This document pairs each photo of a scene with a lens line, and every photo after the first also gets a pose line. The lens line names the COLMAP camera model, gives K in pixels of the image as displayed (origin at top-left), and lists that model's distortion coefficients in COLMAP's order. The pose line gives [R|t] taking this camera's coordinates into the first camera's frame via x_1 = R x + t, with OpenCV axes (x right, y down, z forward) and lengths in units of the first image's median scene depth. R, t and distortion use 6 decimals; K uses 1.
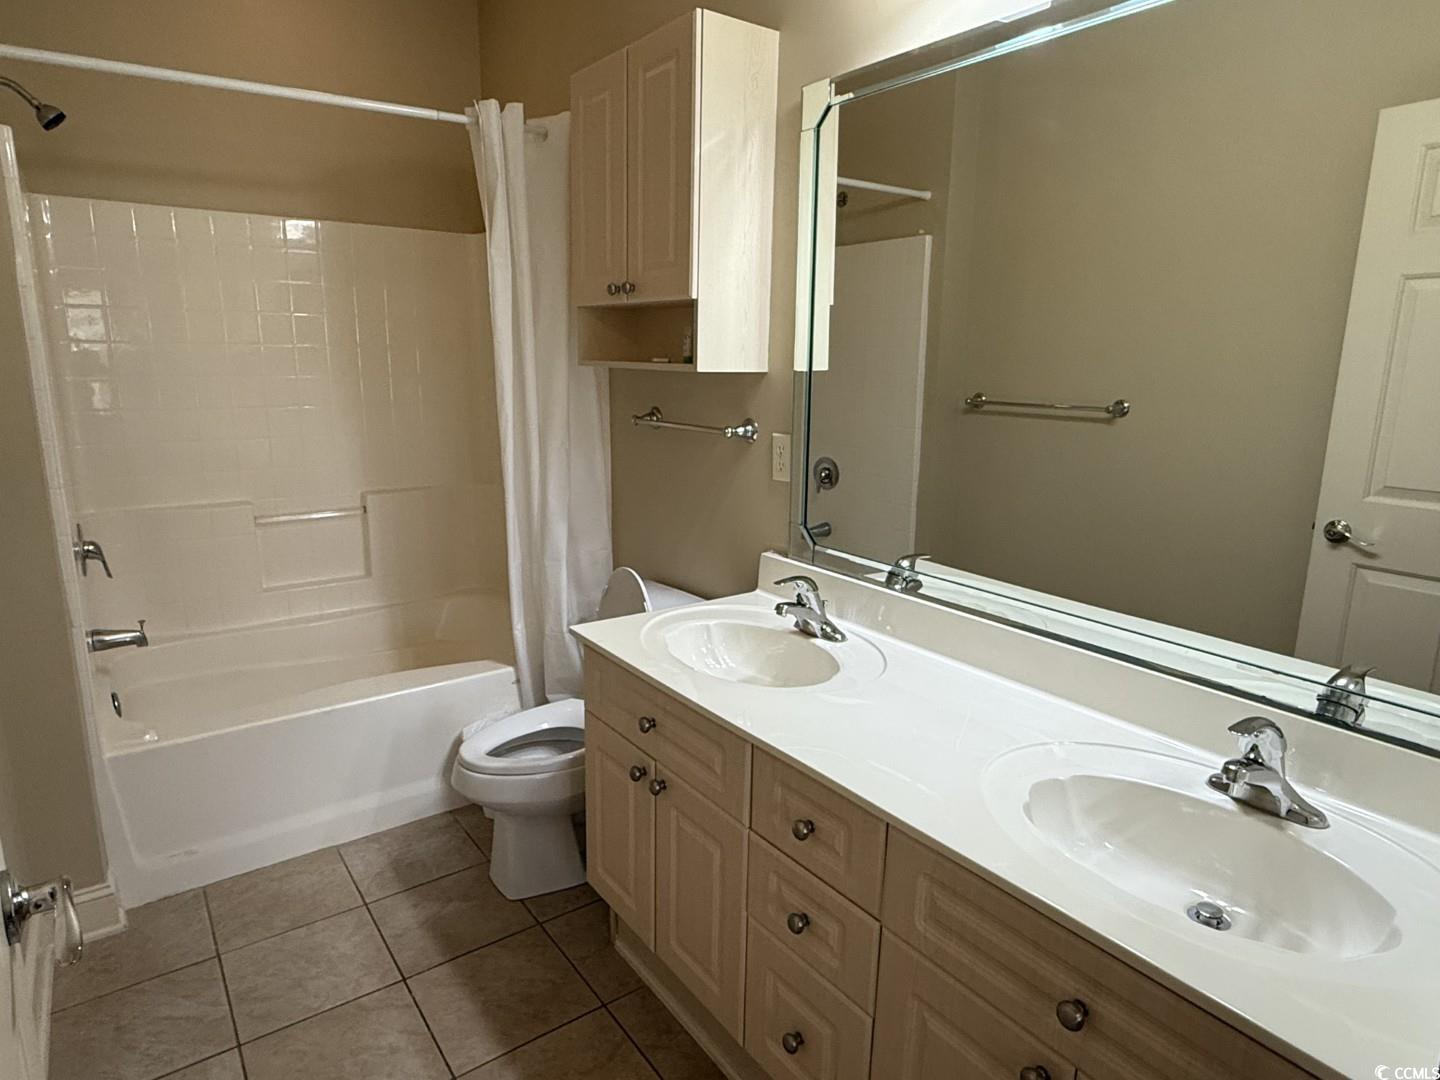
lens RADIAL K [[855.6, 0, 711.0], [0, 855.6, 542.8], [0, 0, 1]] dist [-0.007265, -0.001528]
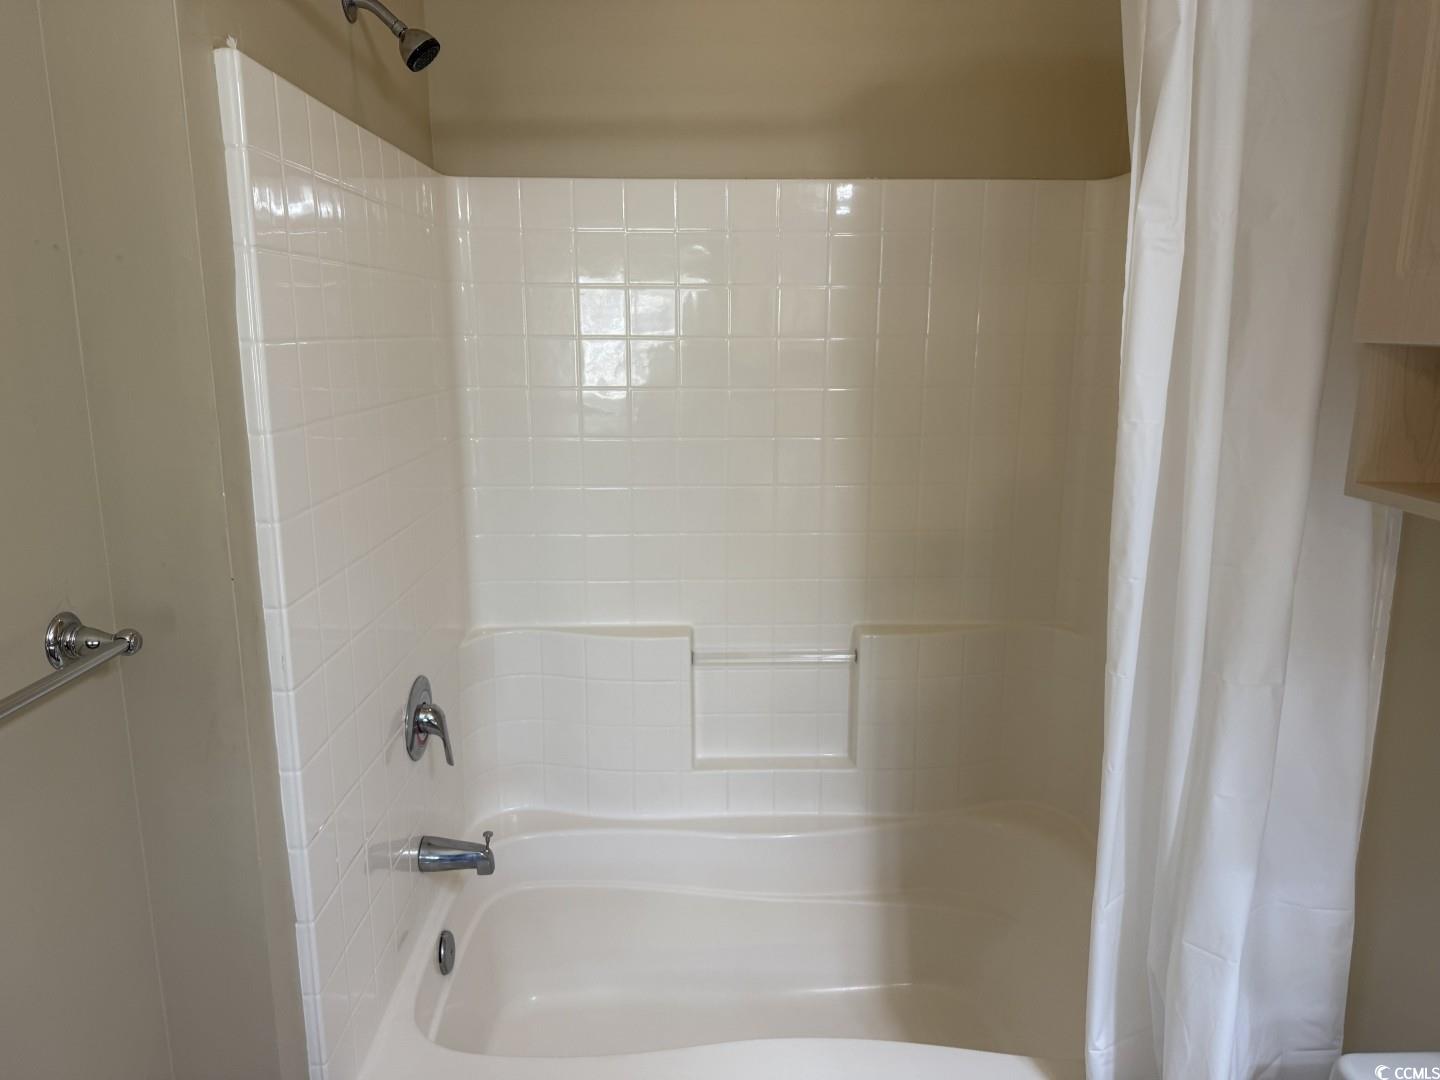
lens RADIAL K [[1006.2, 0, 720.1], [0, 1006.2, 530.3], [0, 0, 1]] dist [0.071566, -0.092789]
pose [[0.826129, 0.100975, -0.554360, -0.120710], [-0.116284, 0.993187, 0.007616, -0.150178], [0.551352, 0.058172, 0.832242, 0.428521]]
